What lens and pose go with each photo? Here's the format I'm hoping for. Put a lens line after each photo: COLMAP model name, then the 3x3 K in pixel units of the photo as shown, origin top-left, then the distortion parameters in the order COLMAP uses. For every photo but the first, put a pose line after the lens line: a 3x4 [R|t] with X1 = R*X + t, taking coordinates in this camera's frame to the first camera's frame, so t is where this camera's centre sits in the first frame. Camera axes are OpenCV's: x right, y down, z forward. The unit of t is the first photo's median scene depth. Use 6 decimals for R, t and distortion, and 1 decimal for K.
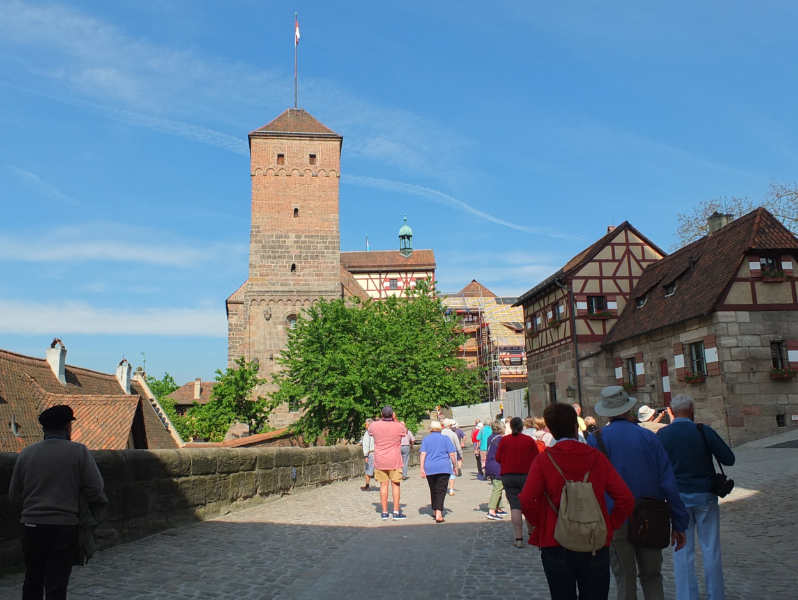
lens RADIAL K [[1051.4, 0, 399.0], [0, 1051.4, 300.0], [0, 0, 1]] dist [0.020181, 0.014607]
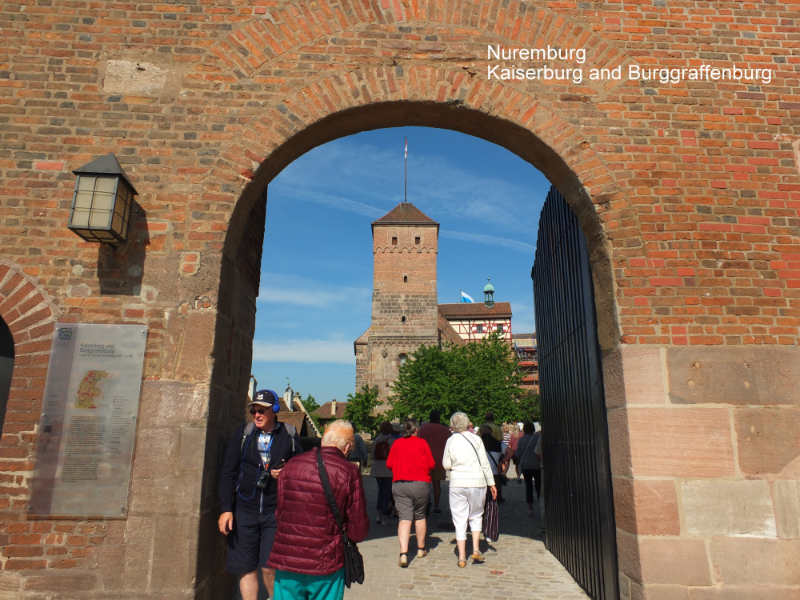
lens RADIAL K [[1054.0, 0, 400.0], [0, 1054.0, 300.0], [0, 0, 1]] dist [0.020181, 0.014607]
pose [[0.994205, 0.001500, -0.107491, 0.044048], [-0.003005, 0.999900, -0.013844, -0.038192], [0.107459, 0.014087, 0.994110, -0.377447]]
